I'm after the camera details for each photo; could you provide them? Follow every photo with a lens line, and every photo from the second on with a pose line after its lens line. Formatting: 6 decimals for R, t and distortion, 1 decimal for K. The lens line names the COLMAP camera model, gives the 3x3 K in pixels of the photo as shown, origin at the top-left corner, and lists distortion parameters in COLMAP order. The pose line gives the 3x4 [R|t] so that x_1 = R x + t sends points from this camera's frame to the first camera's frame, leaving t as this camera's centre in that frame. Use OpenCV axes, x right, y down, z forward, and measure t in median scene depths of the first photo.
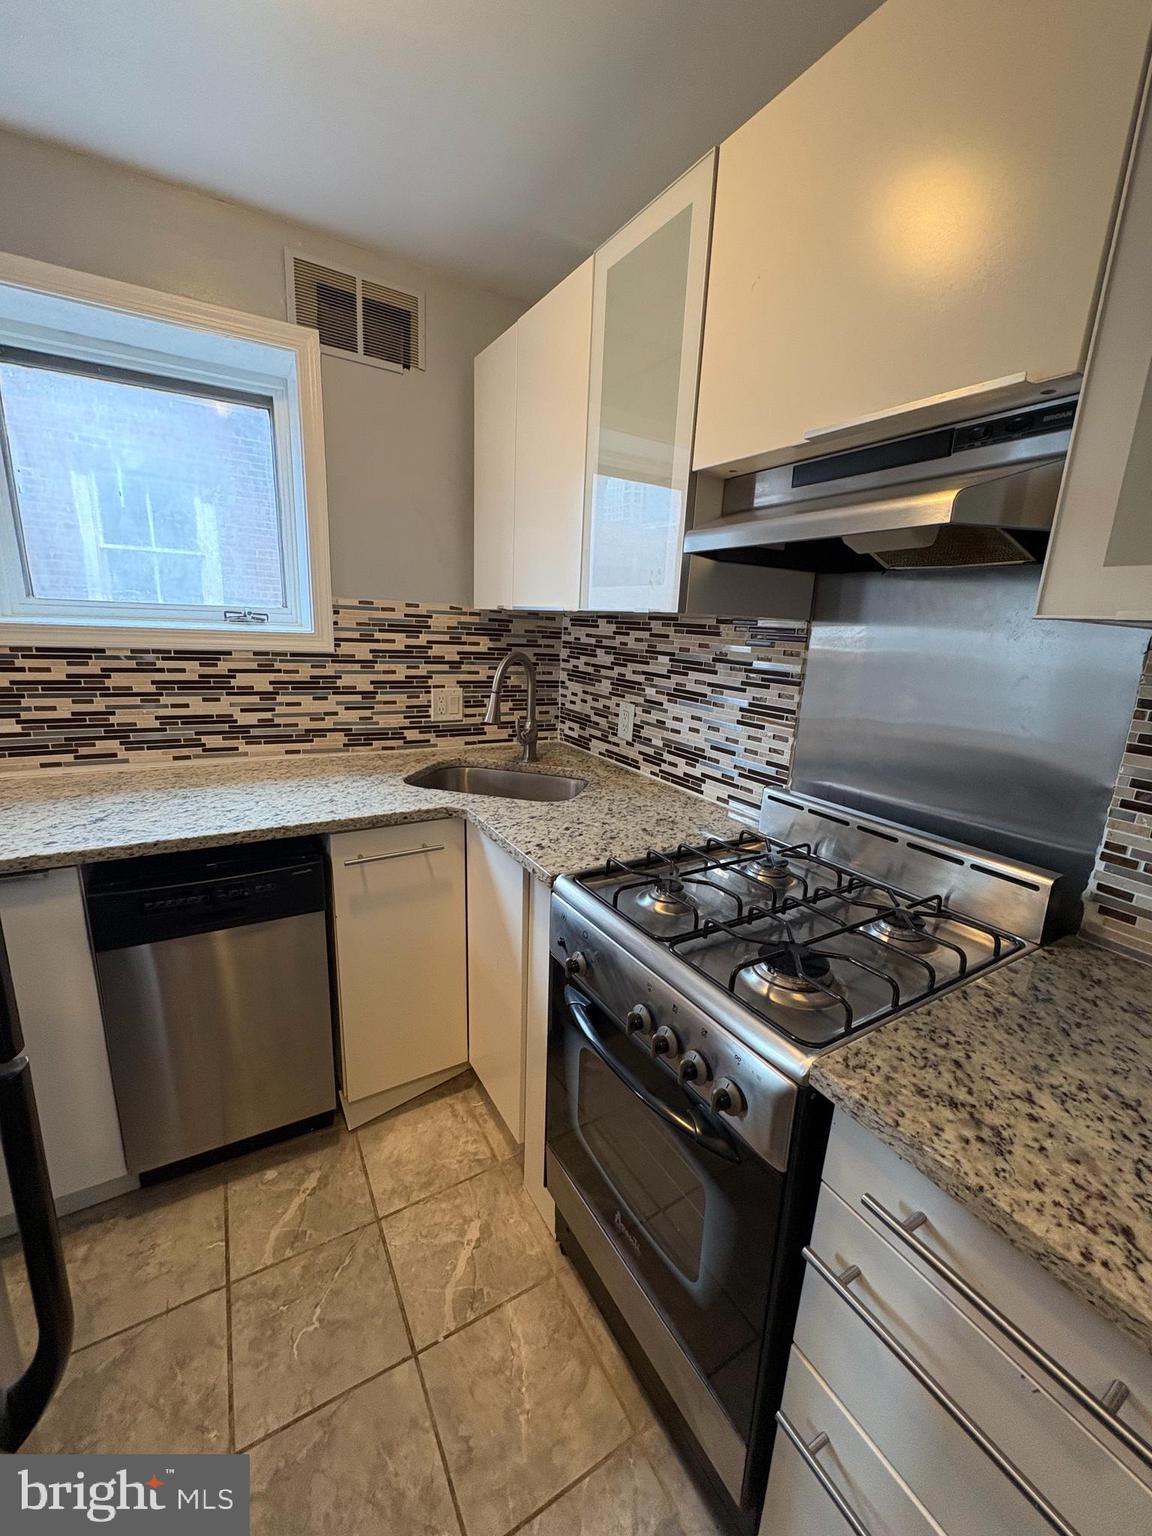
lens RADIAL K [[614.8, 0, 575.2], [0, 614.8, 768.0], [0, 0, 1]] dist [0.000490, -0.000285]
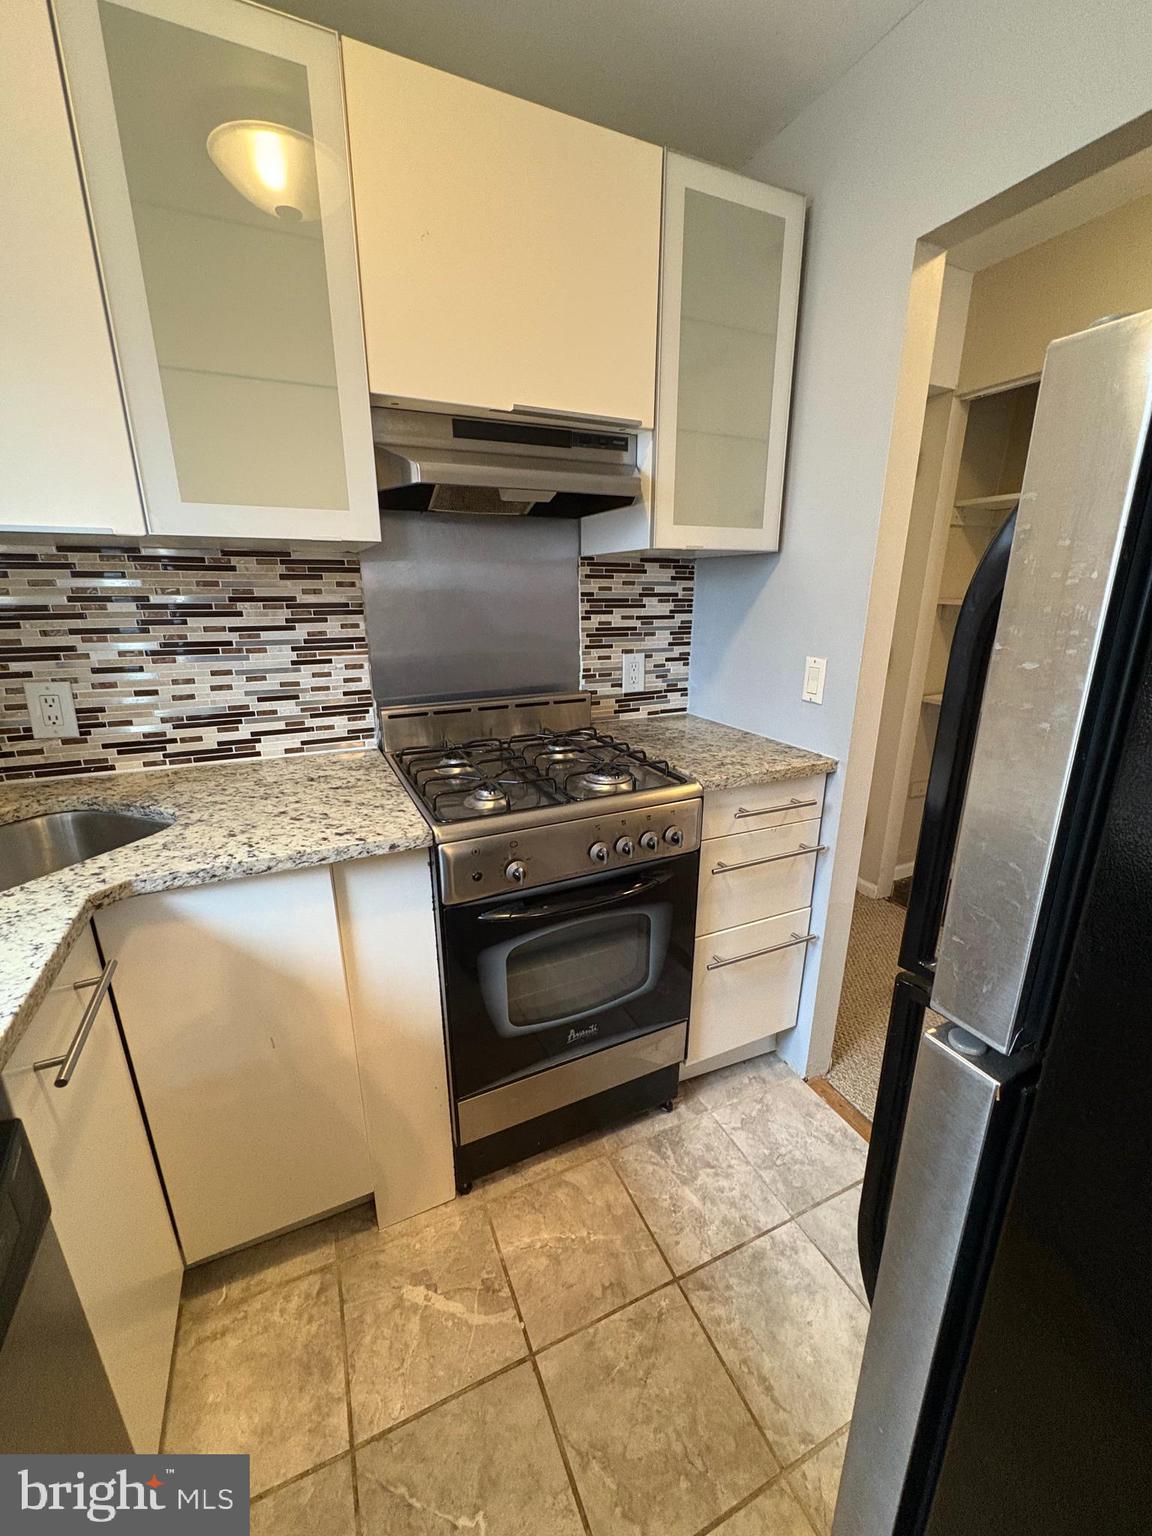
lens RADIAL K [[614.8, 0, 577.6], [0, 614.8, 770.3], [0, 0, 1]] dist [0.000490, -0.000285]
pose [[0.092341, -0.326174, 0.940789, -0.623787], [0.239069, 0.924452, 0.297044, -0.096279], [-0.966602, 0.197484, 0.163342, 0.446508]]
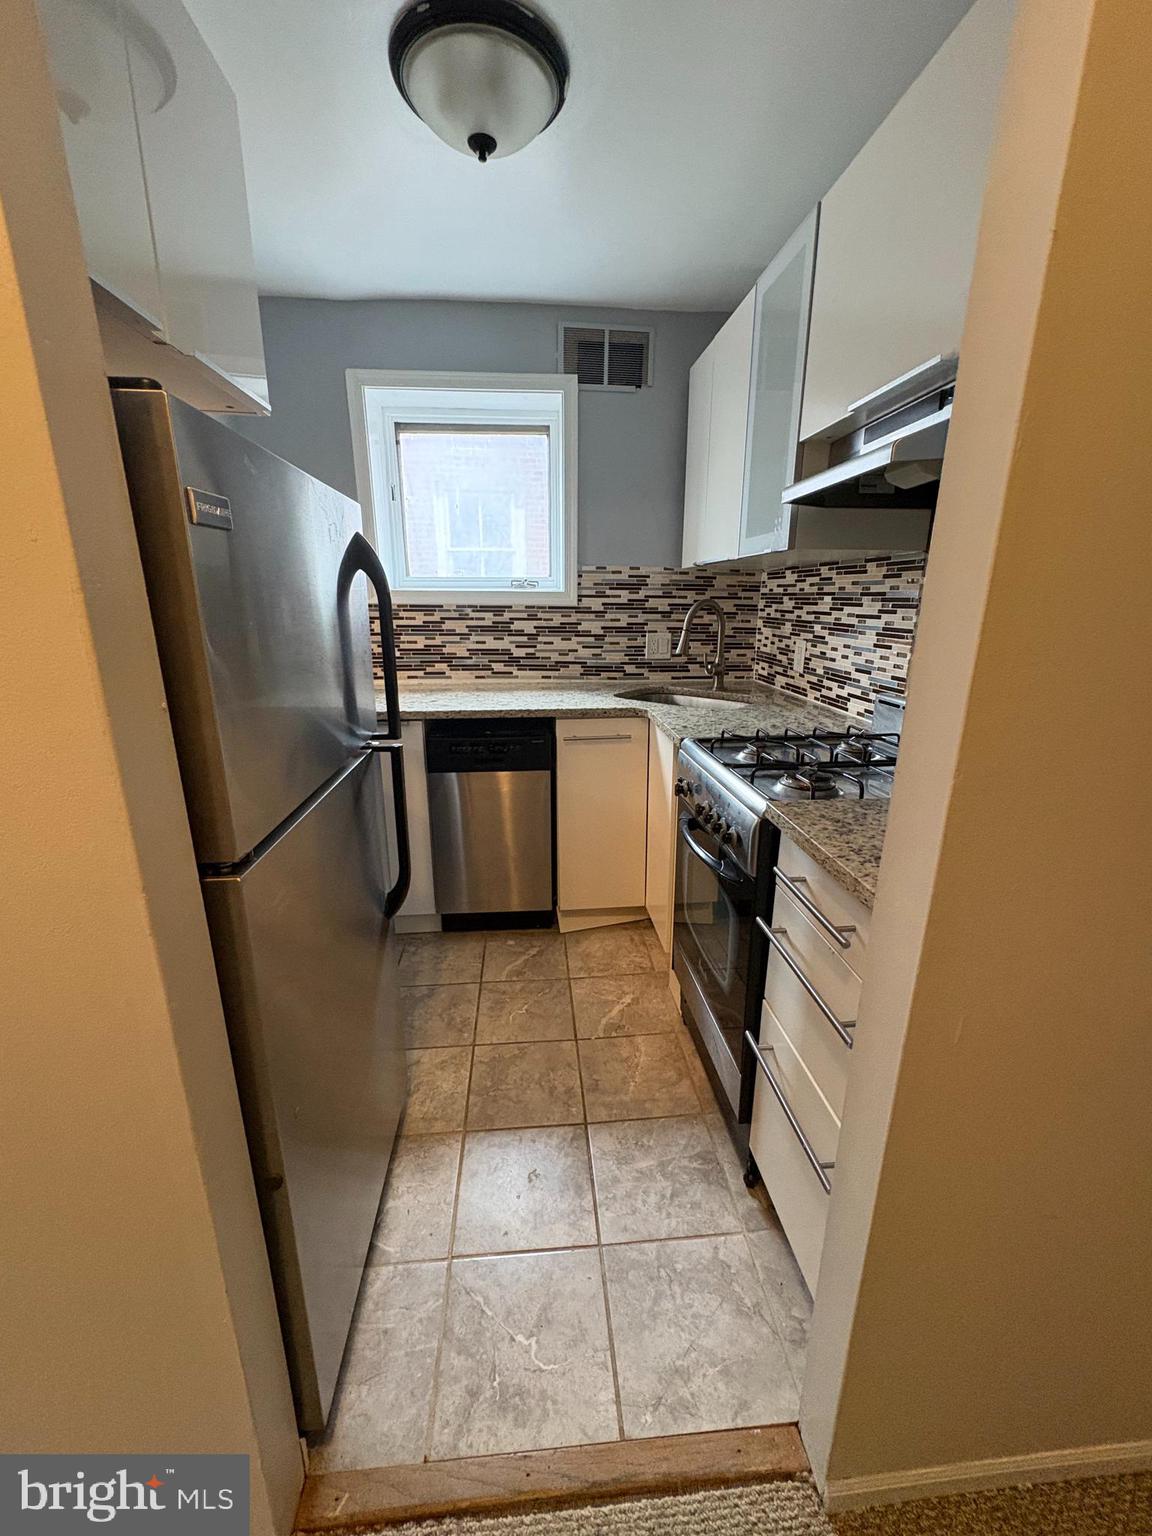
lens RADIAL K [[614.8, 0, 573.3], [0, 614.8, 769.7], [0, 0, 1]] dist [0.000490, -0.000285]
pose [[0.901210, 0.074736, -0.426889, 0.260090], [-0.064044, 0.997170, 0.039374, 0.150360], [0.428624, -0.008145, 0.903446, -0.308807]]
